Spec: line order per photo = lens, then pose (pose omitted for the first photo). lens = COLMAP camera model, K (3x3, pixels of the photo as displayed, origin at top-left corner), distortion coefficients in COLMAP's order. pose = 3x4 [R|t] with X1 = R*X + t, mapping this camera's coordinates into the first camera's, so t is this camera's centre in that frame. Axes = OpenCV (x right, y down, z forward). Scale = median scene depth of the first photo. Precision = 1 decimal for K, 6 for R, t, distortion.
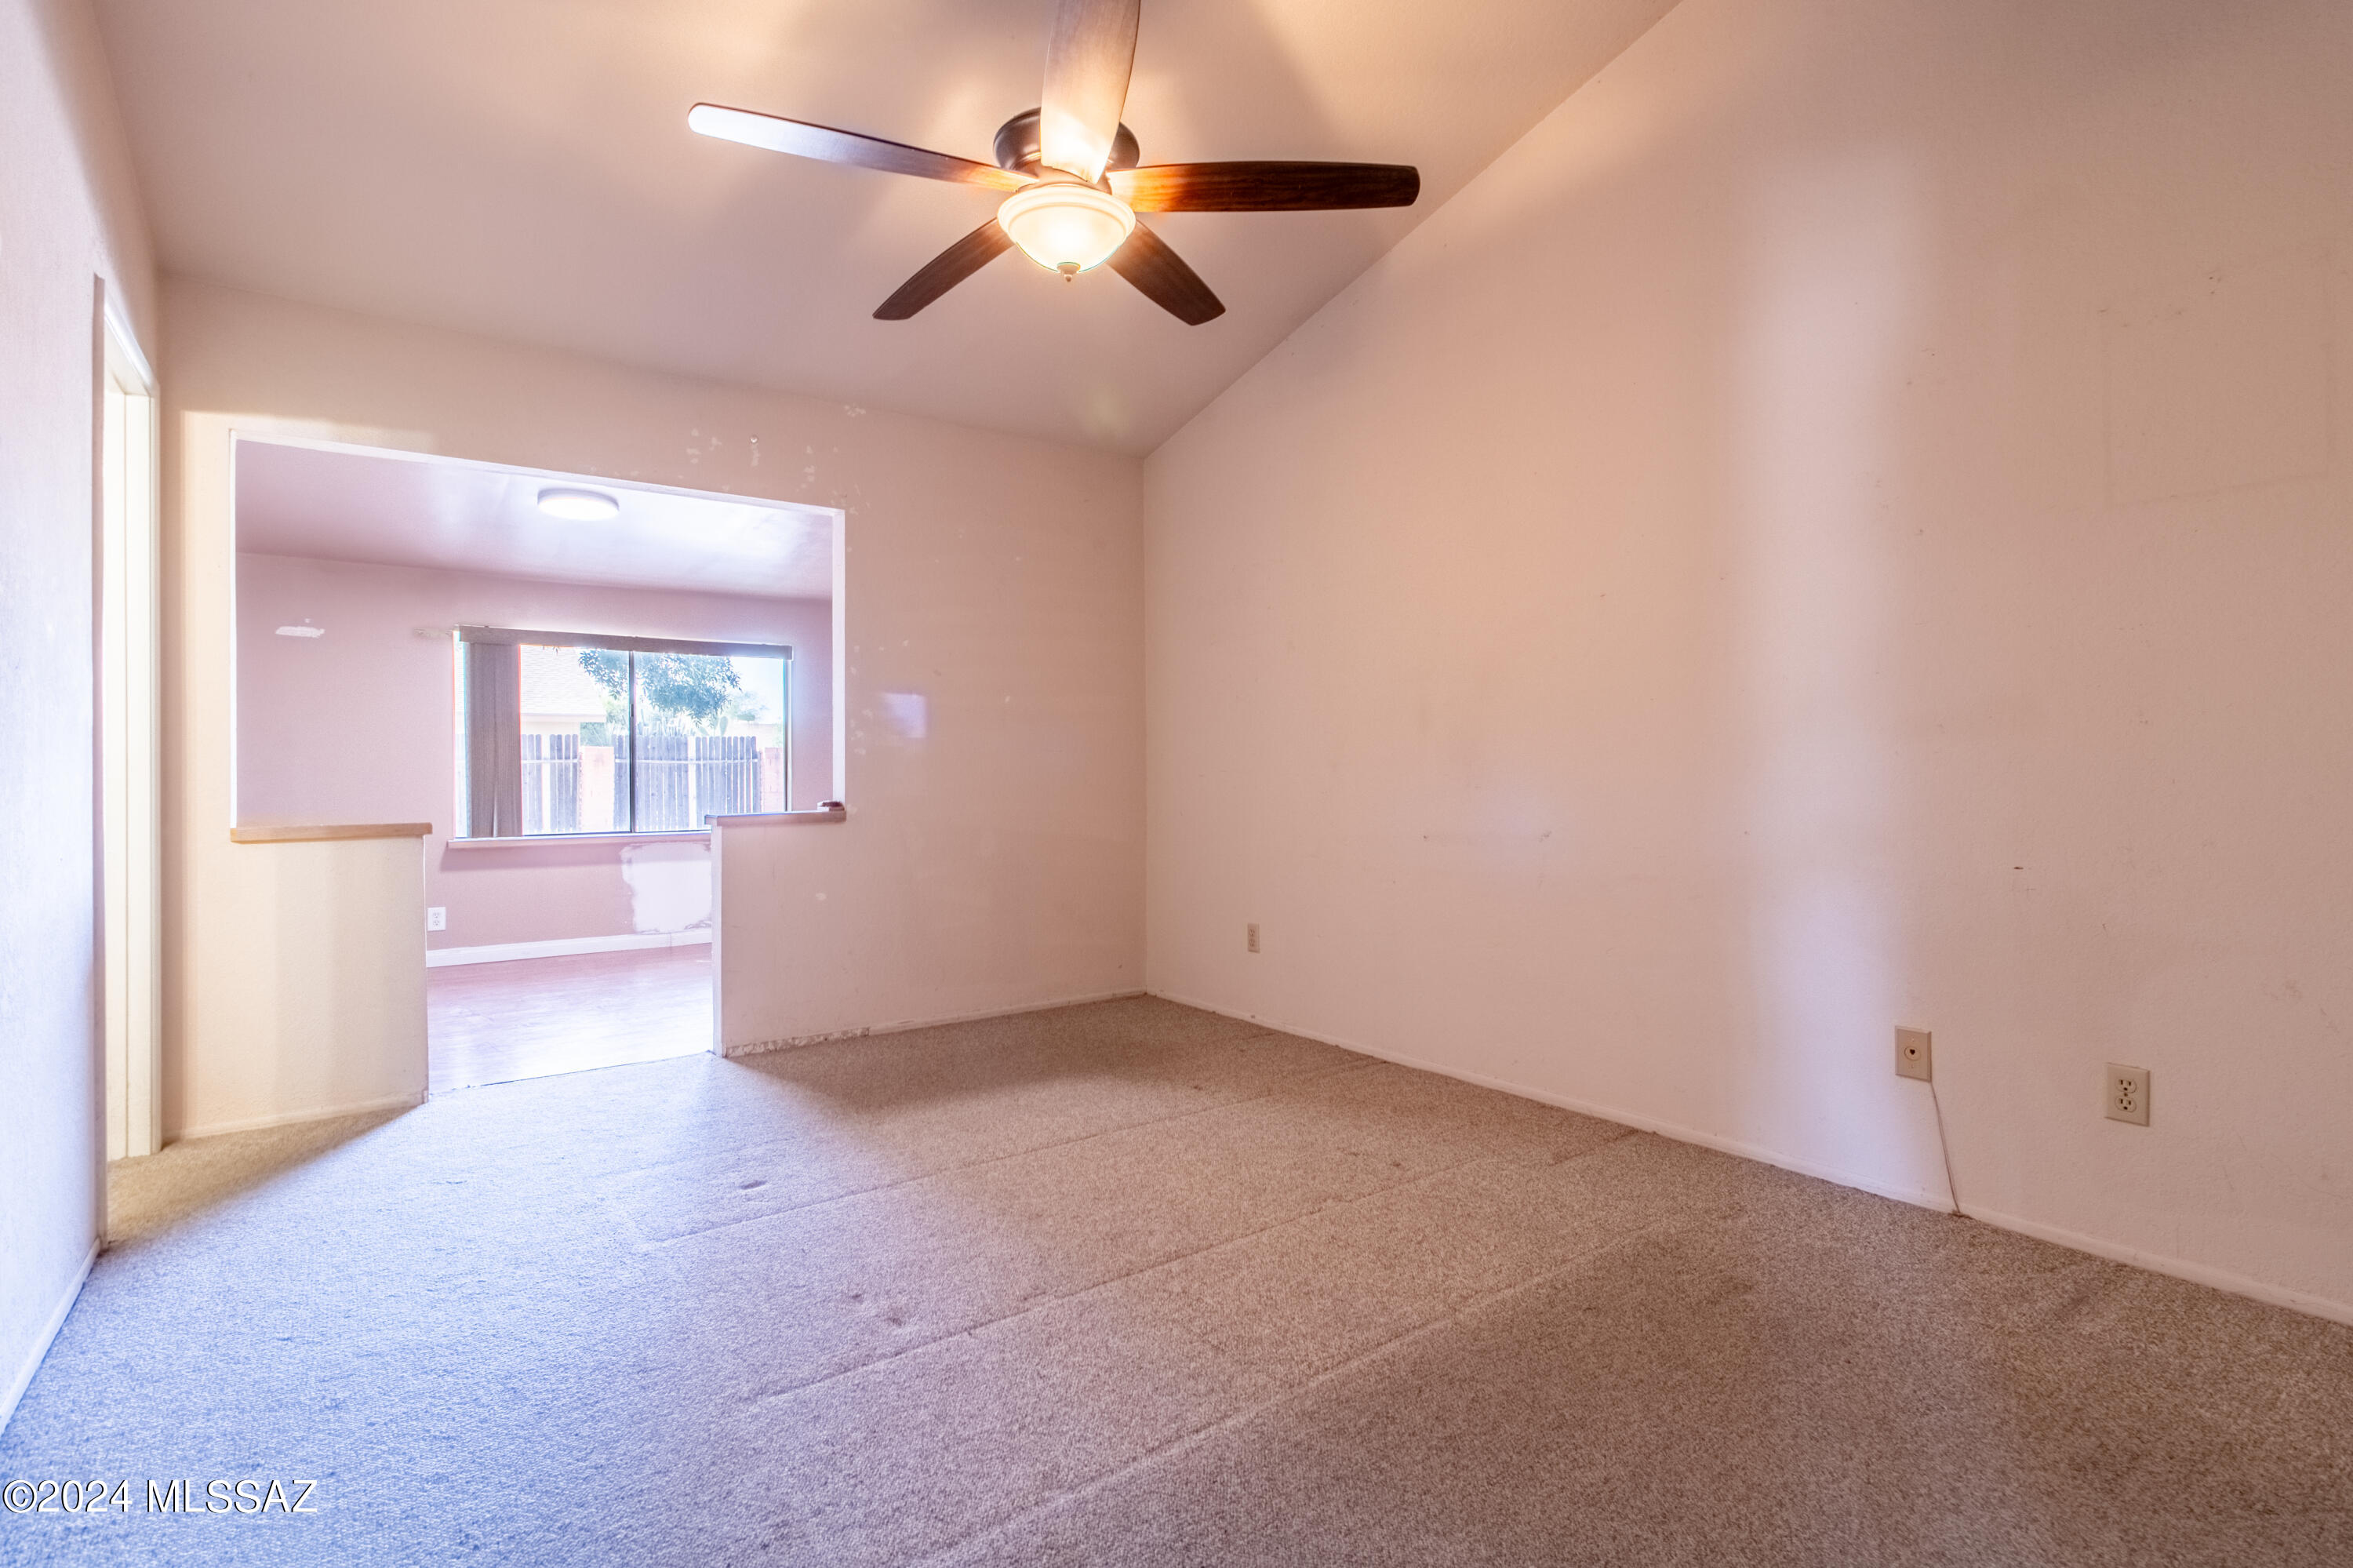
lens RADIAL K [[1106.7, 0, 1190.5], [0, 1106.7, 768.9], [0, 0, 1]] dist [0.002024, 0.001269]
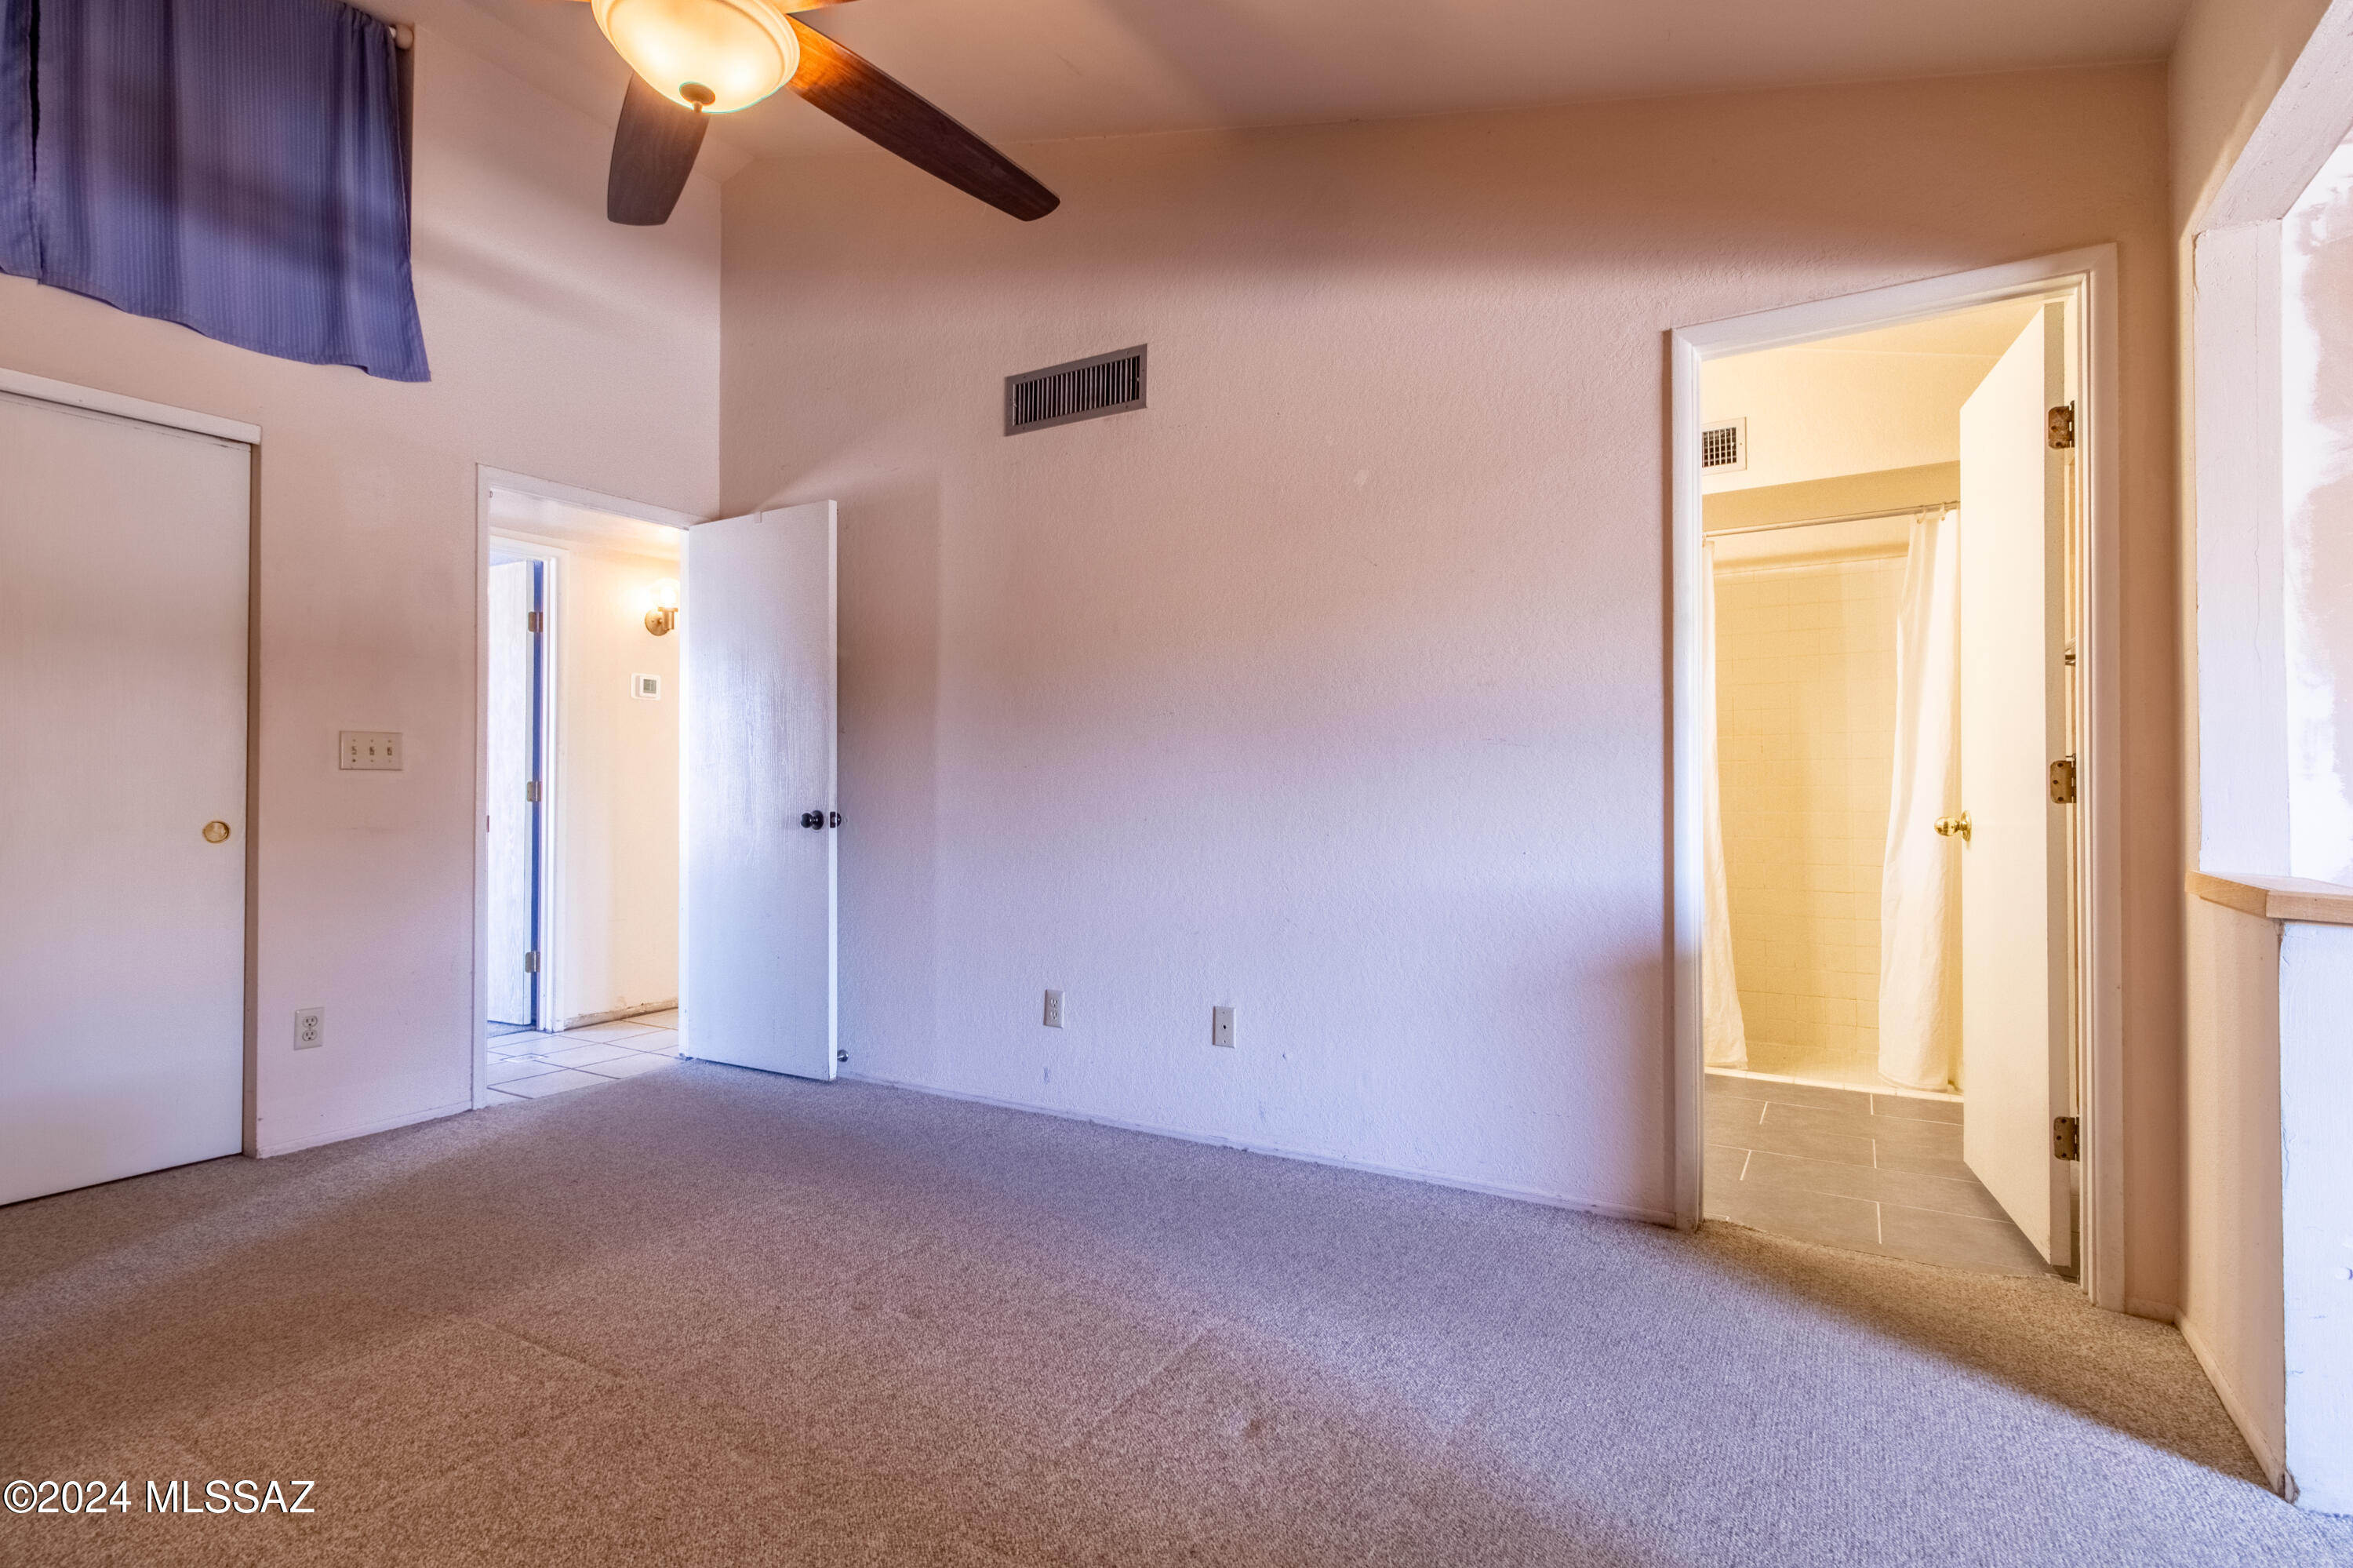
lens RADIAL K [[1106.7, 0, 1190.5], [0, 1106.7, 768.9], [0, 0, 1]] dist [0.002024, 0.001269]
pose [[-0.924379, 0.002629, -0.381465, -0.132606], [0.011224, 0.999731, -0.020310, 0.002588], [0.381309, -0.023056, -0.924160, 1.814938]]
